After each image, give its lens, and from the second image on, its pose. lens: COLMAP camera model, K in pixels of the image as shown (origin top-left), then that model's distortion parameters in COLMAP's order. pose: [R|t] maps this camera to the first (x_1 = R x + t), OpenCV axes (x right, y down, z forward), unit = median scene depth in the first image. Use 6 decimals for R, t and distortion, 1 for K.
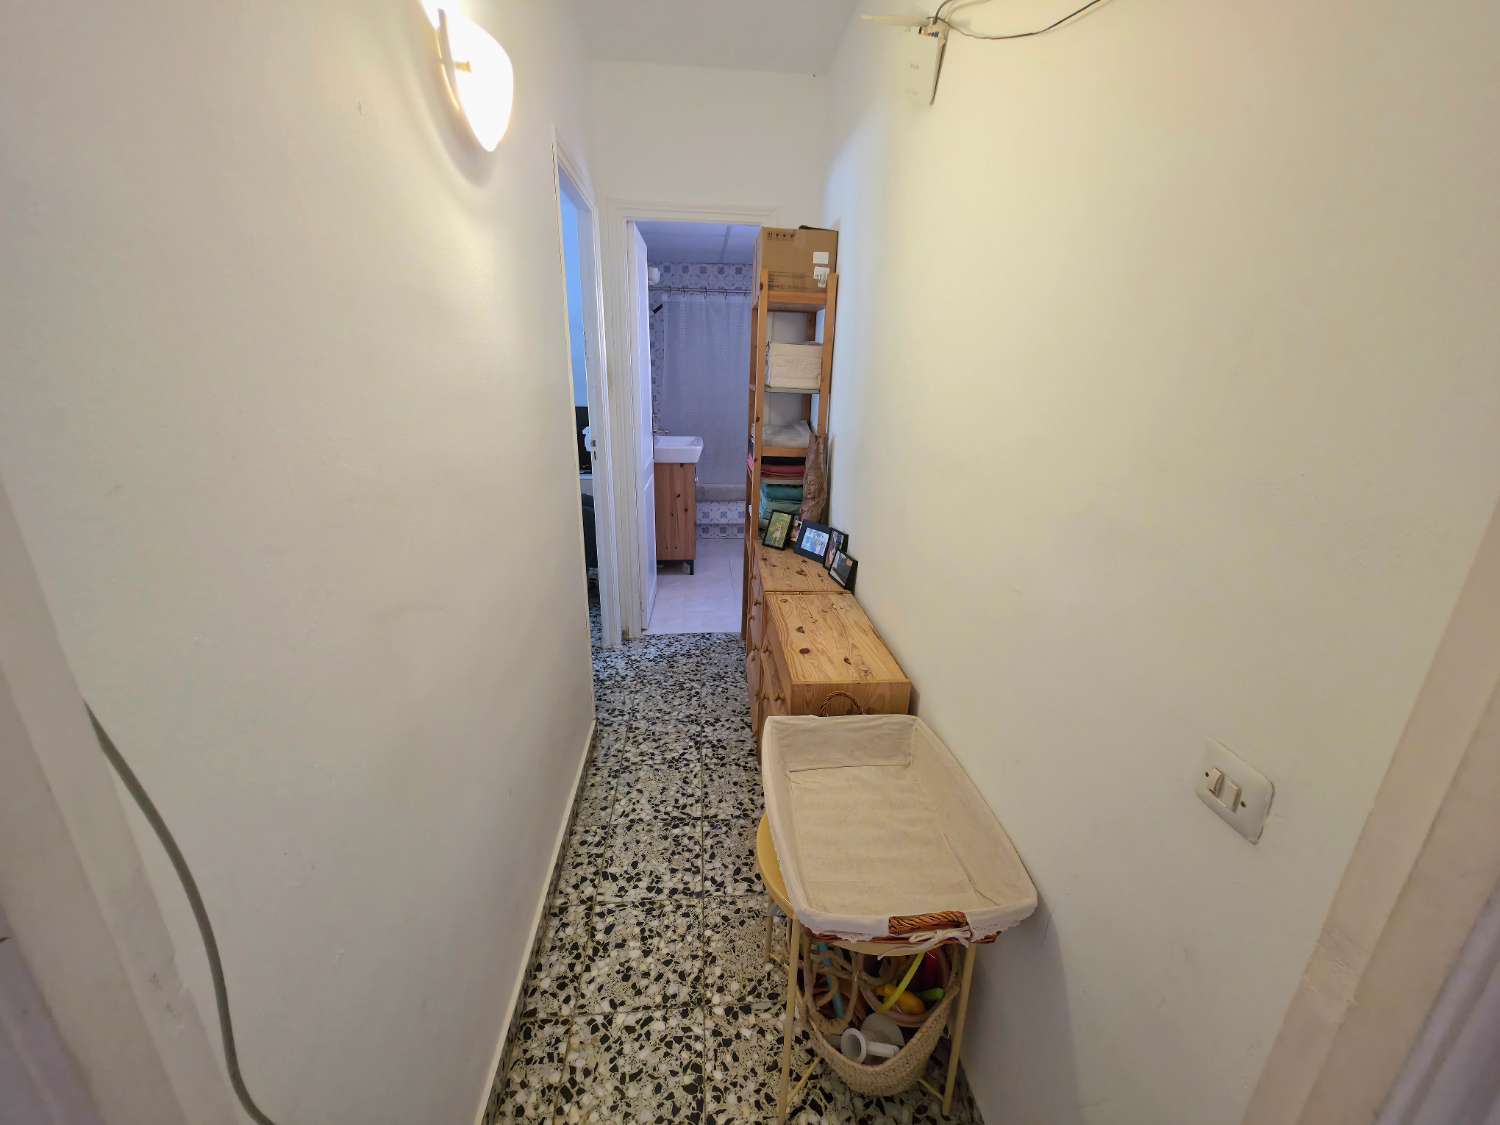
lens RADIAL K [[597.3, 0, 749.3], [0, 597.3, 559.0], [0, 0, 1]] dist [-0.000816, 0.000574]
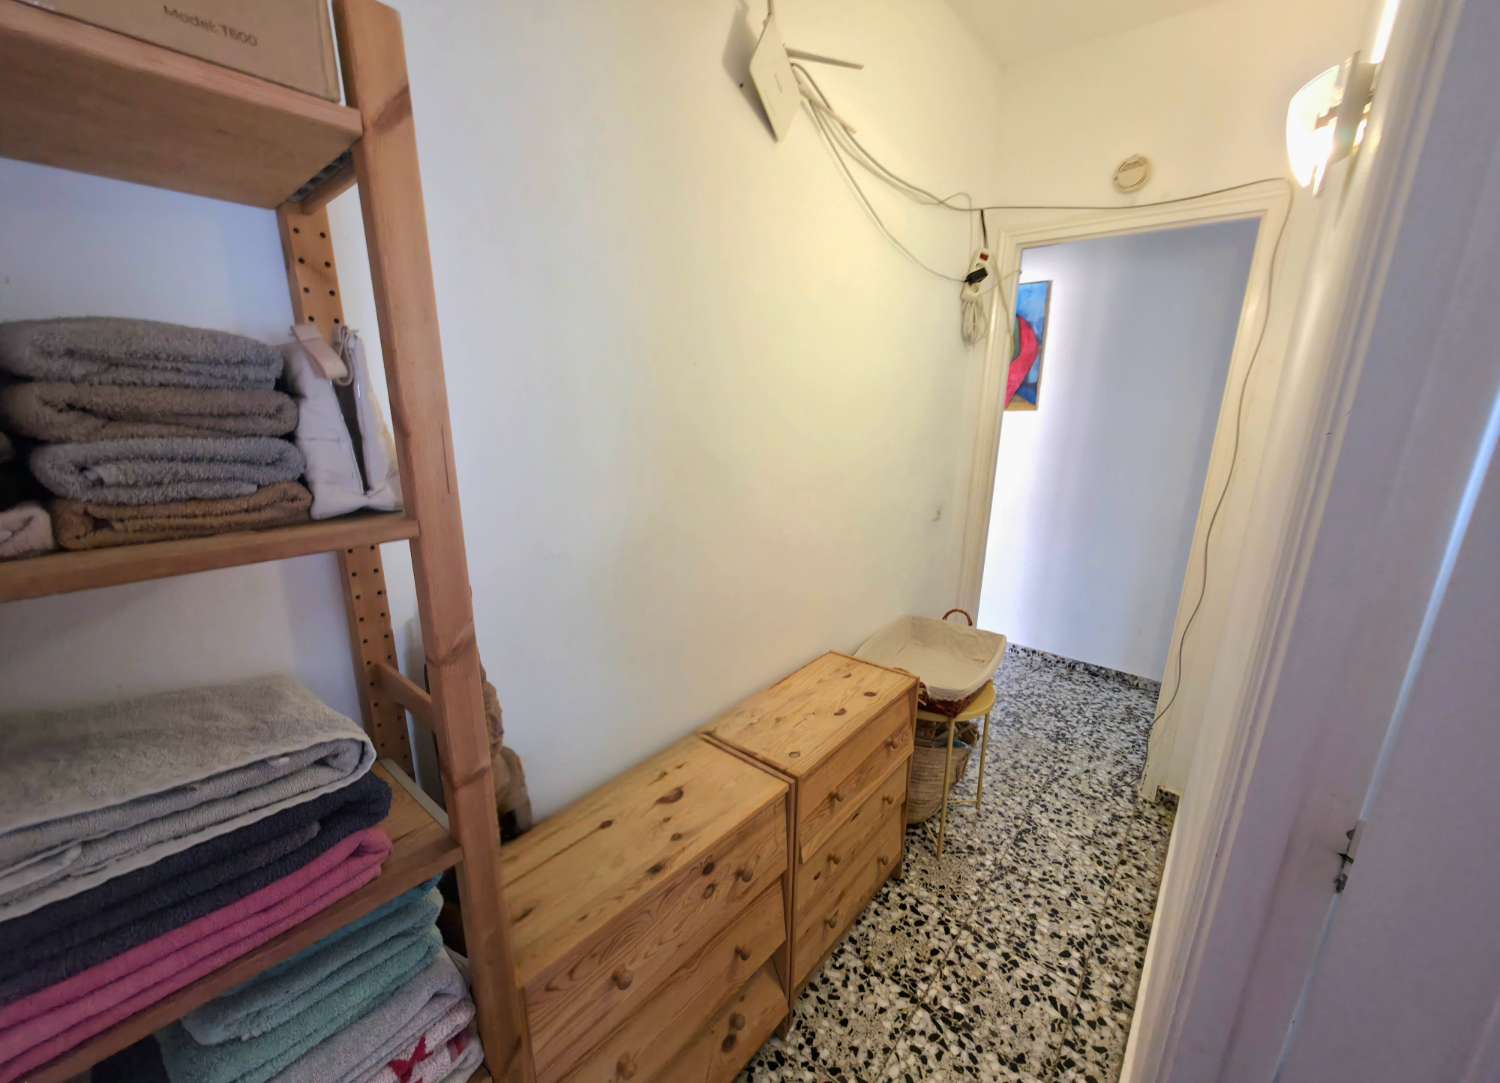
lens RADIAL K [[594.9, 0, 754.4], [0, 594.9, 545.5], [0, 0, 1]] dist [-0.000222, 0.000080]
pose [[-0.715577, -0.206152, 0.667421, -0.354953], [0.186477, 0.864409, 0.466930, -0.524212], [-0.673183, 0.458583, -0.580108, 1.486260]]
